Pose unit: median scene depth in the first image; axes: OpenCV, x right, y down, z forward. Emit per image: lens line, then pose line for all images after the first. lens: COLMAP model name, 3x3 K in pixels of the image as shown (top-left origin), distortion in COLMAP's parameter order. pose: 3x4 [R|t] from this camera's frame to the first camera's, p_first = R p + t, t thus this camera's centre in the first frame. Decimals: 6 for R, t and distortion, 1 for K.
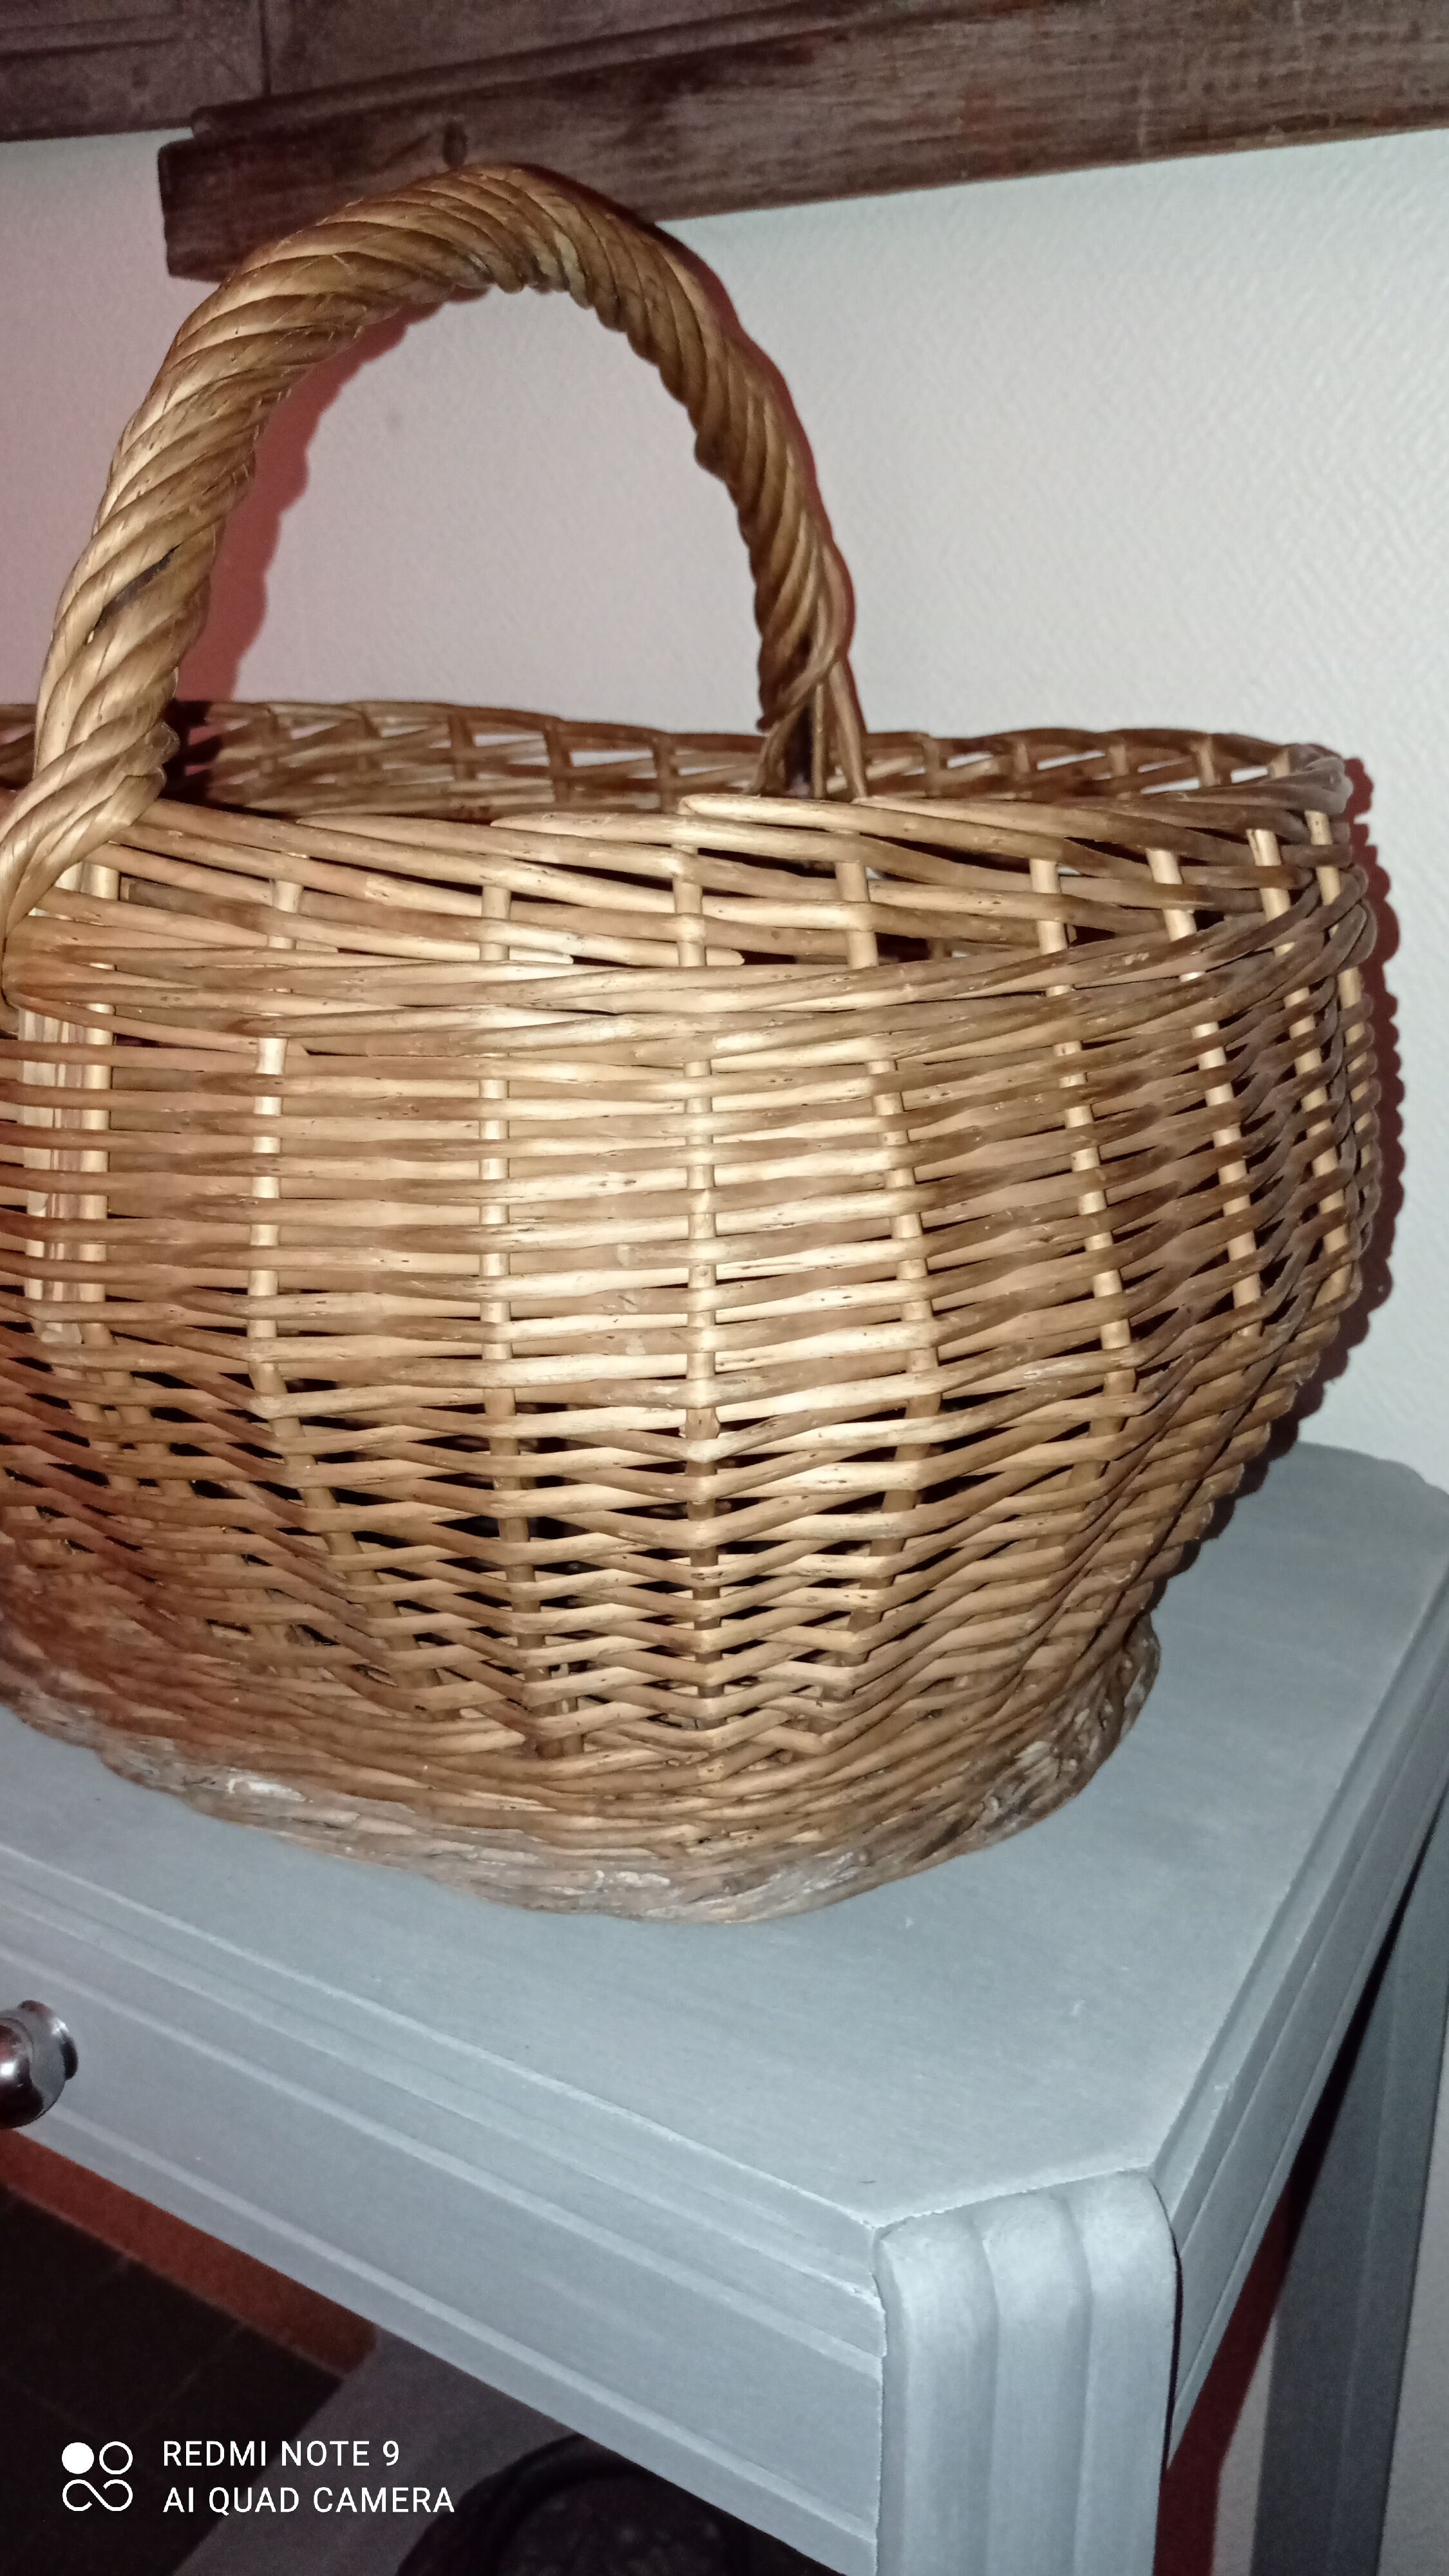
lens RADIAL K [[2008.1, 0, 724.5], [0, 2008.1, 1288.0], [0, 0, 1]] dist [-0.001607, 0.006646]
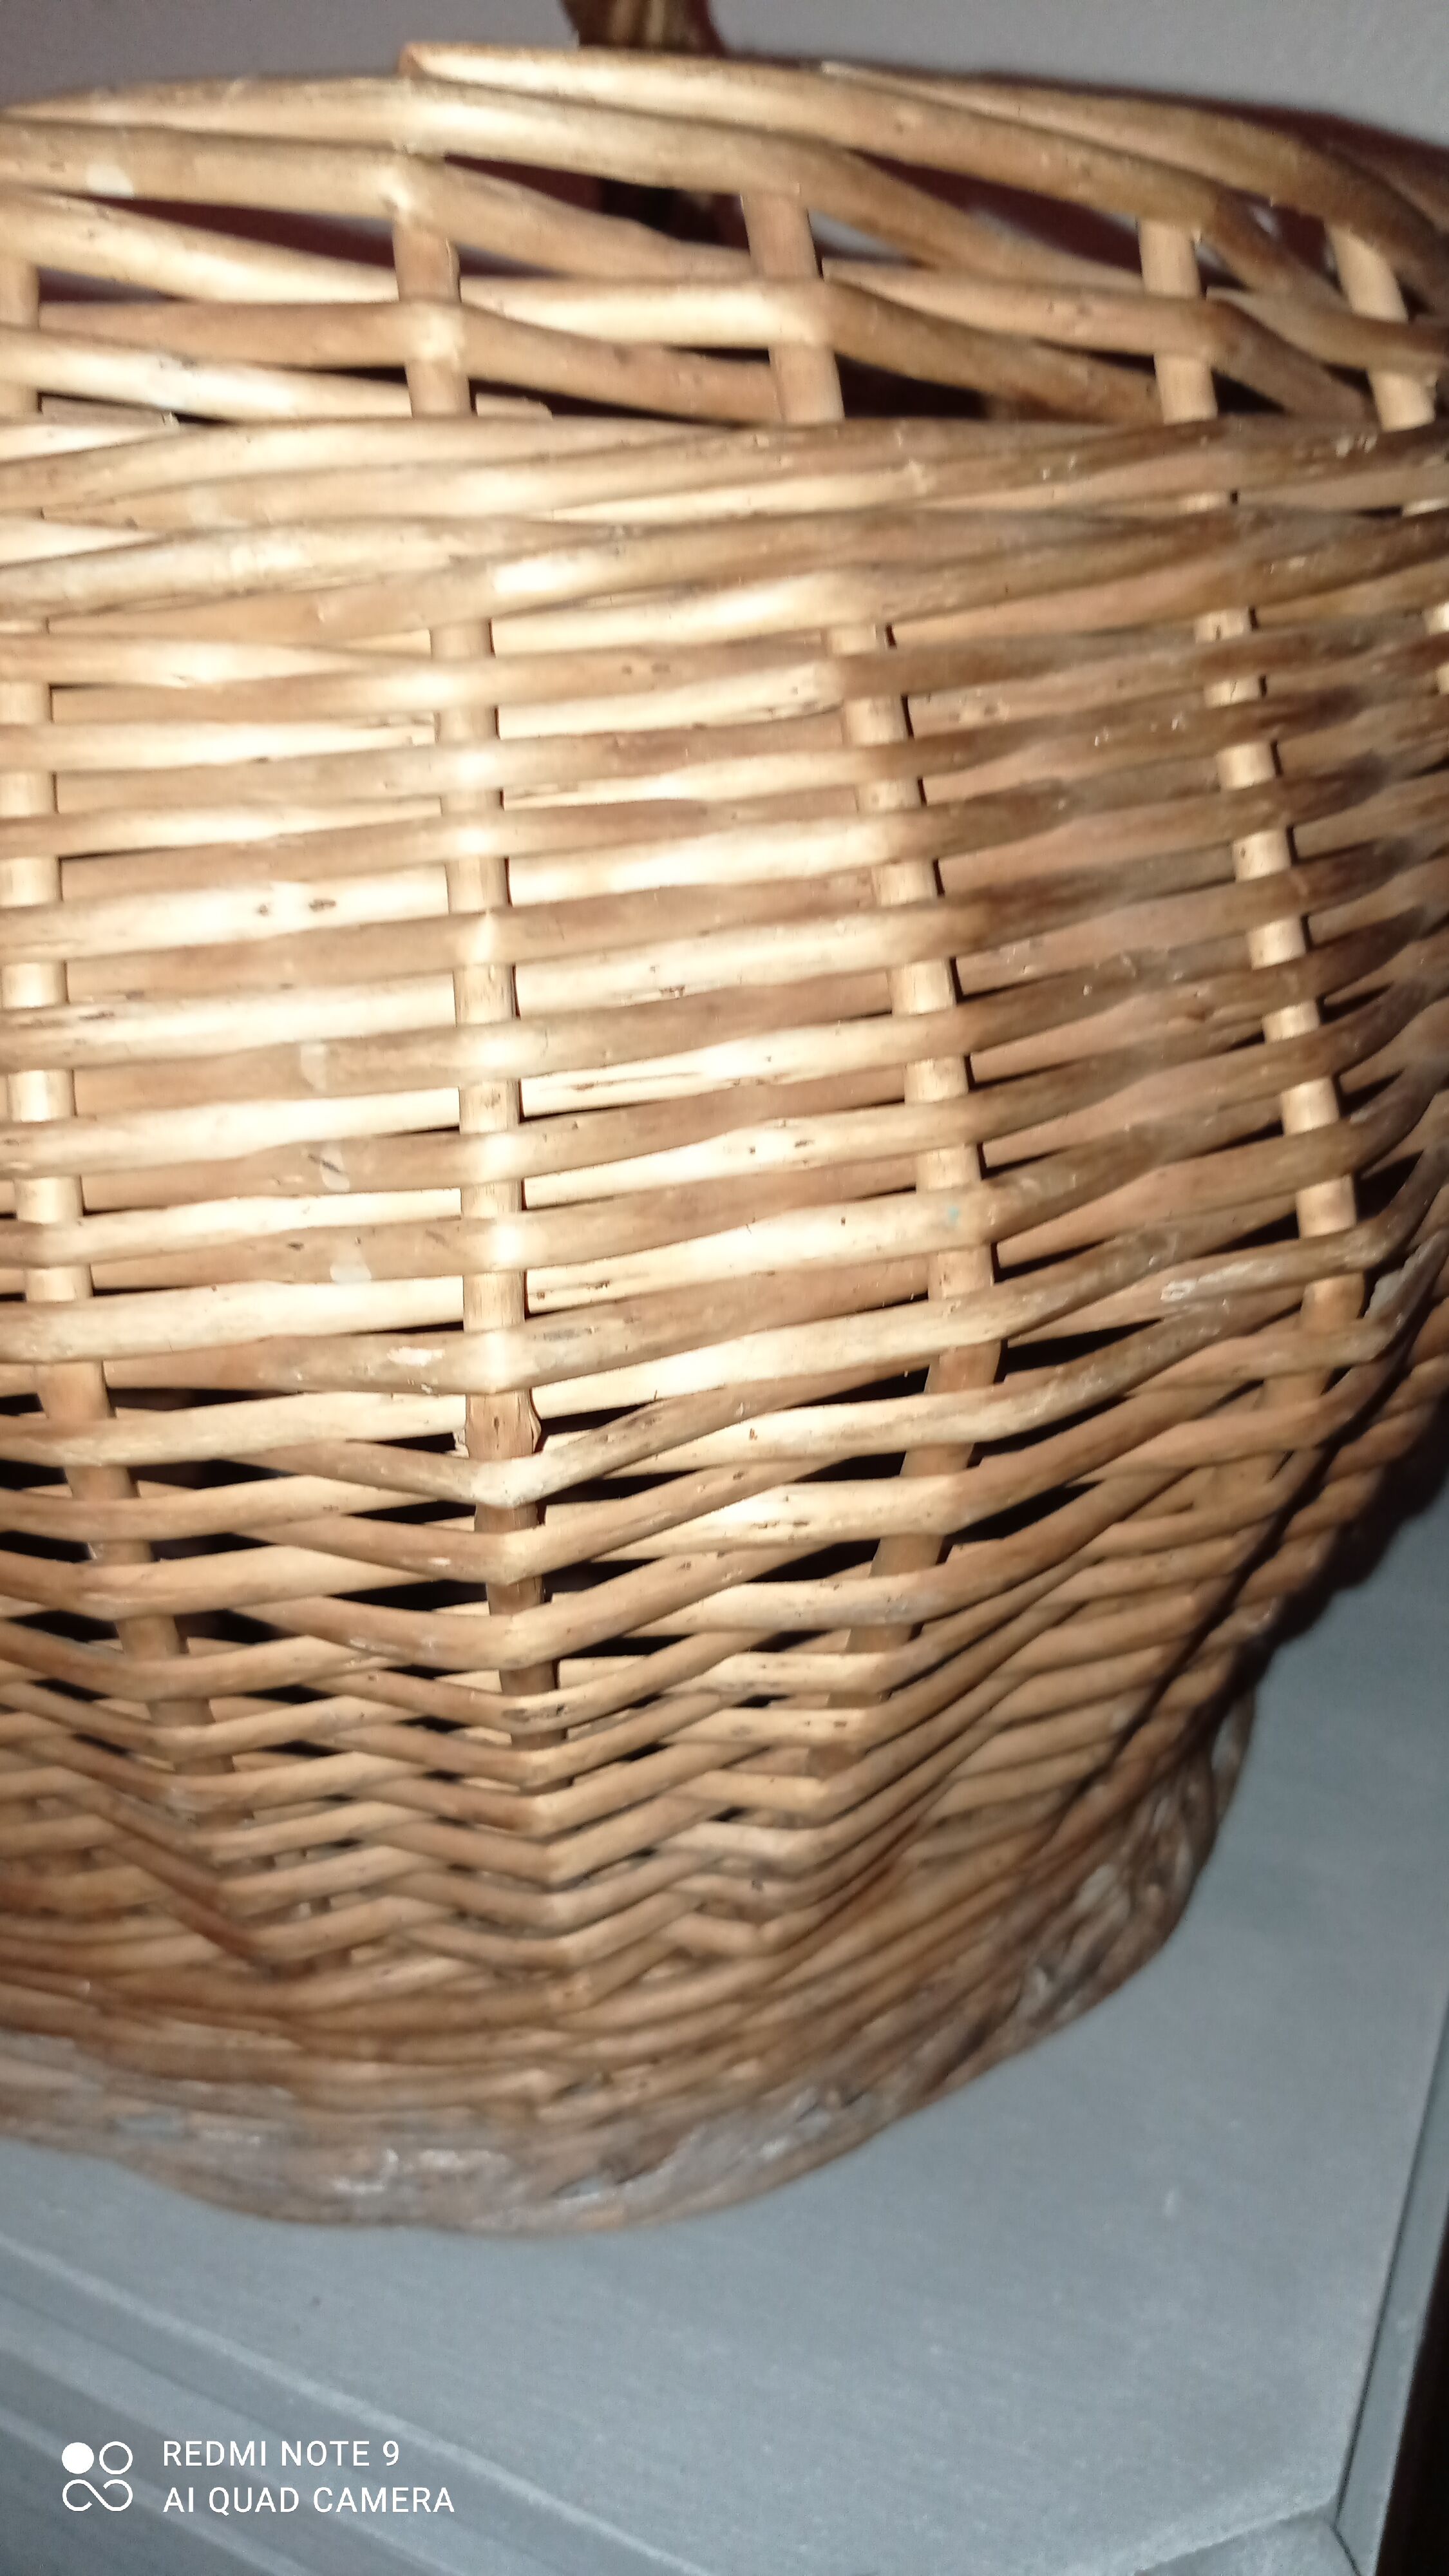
lens RADIAL K [[2008.1, 0, 724.5], [0, 2008.1, 1288.0], [0, 0, 1]] dist [-0.001607, 0.006646]
pose [[0.997972, -0.035328, 0.052948, 0.016043], [0.032545, 0.998088, 0.052540, 0.012450], [-0.054703, -0.050711, 0.997214, 0.504687]]
